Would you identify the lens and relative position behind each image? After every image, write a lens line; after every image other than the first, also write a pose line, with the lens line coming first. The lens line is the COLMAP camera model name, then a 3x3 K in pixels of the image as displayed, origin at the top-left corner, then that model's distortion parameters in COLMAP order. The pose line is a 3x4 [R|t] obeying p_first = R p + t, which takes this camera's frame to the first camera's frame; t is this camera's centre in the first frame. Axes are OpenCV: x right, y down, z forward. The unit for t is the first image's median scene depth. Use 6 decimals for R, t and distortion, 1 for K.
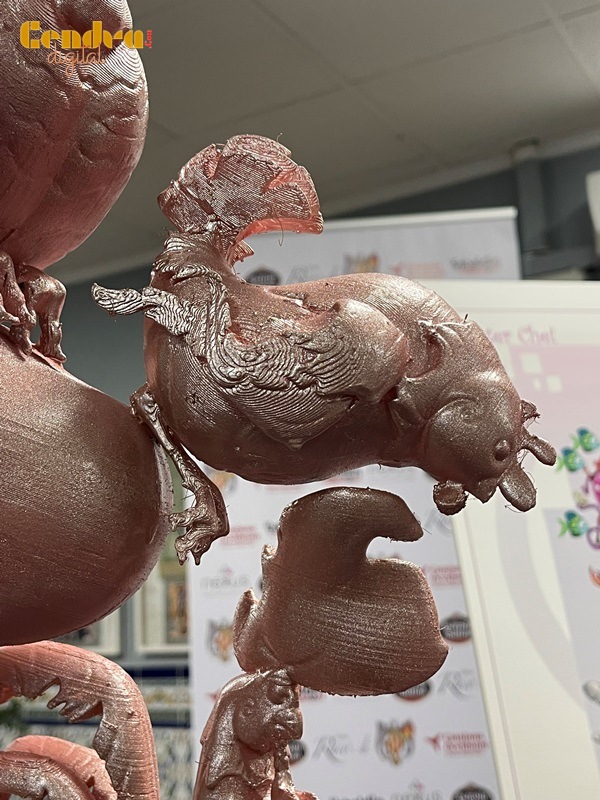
lens RADIAL K [[1051.7, 0, 310.0], [0, 1051.7, 392.8], [0, 0, 1]] dist [0.058264, 0.000000]
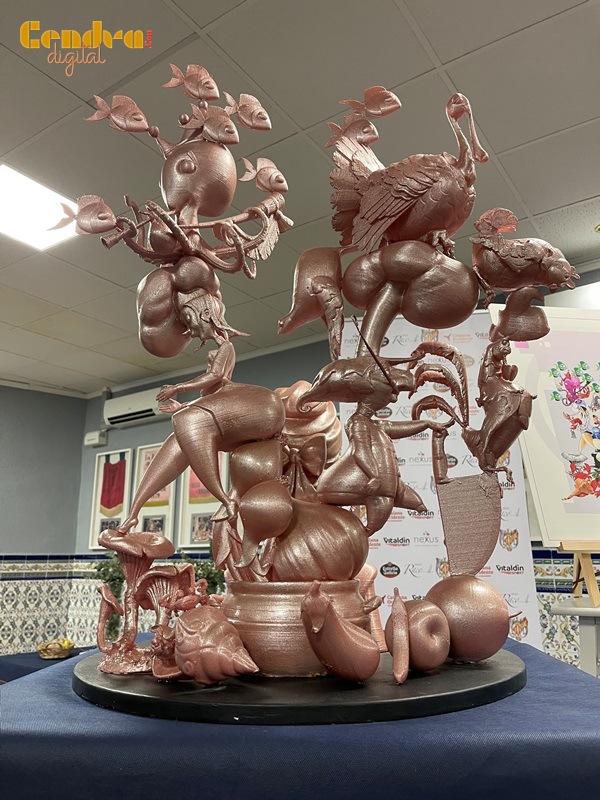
lens RADIAL K [[614.8, 0, 296.9], [0, 614.8, 400.6], [0, 0, 1]] dist [0.059475, -0.082959]
pose [[0.994159, 0.026802, -0.104546, -0.589803], [-0.034131, 0.997036, -0.068954, 0.724140], [0.102388, 0.072119, 0.992127, -1.471024]]
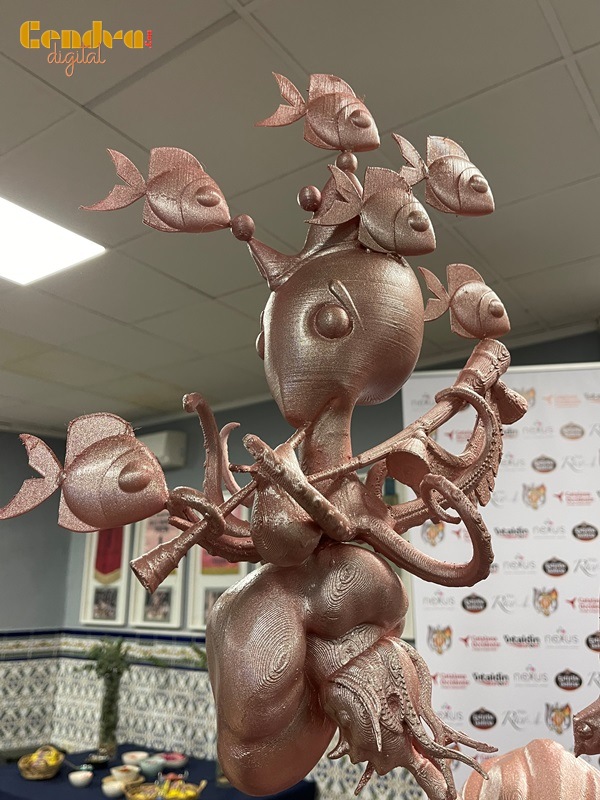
lens RADIAL K [[659.0, 0, 304.2], [0, 659.0, 382.9], [0, 0, 1]] dist [0.063021, -0.094489]
pose [[0.994104, 0.018542, -0.106837, -1.278331], [-0.030103, 0.993734, -0.107638, -0.196713], [0.104172, 0.110219, 0.988433, -0.116517]]
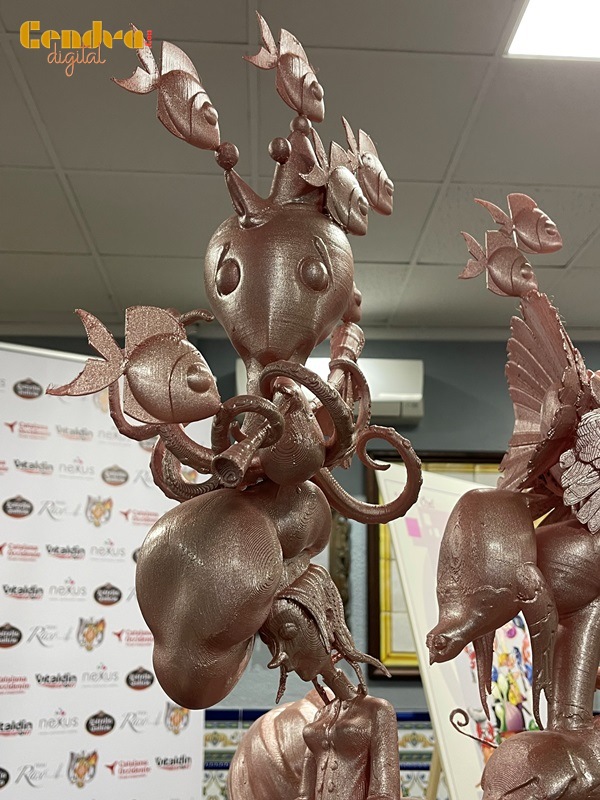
lens RADIAL K [[846.1, 0, 306.3], [0, 846.1, 394.5], [0, 0, 1]] dist [0.050513, 0.000000]
pose [[0.838304, 0.203643, 0.505743, -2.147281], [-0.145812, 0.977575, -0.151938, 0.036771], [-0.525343, 0.053627, 0.849199, -0.320644]]
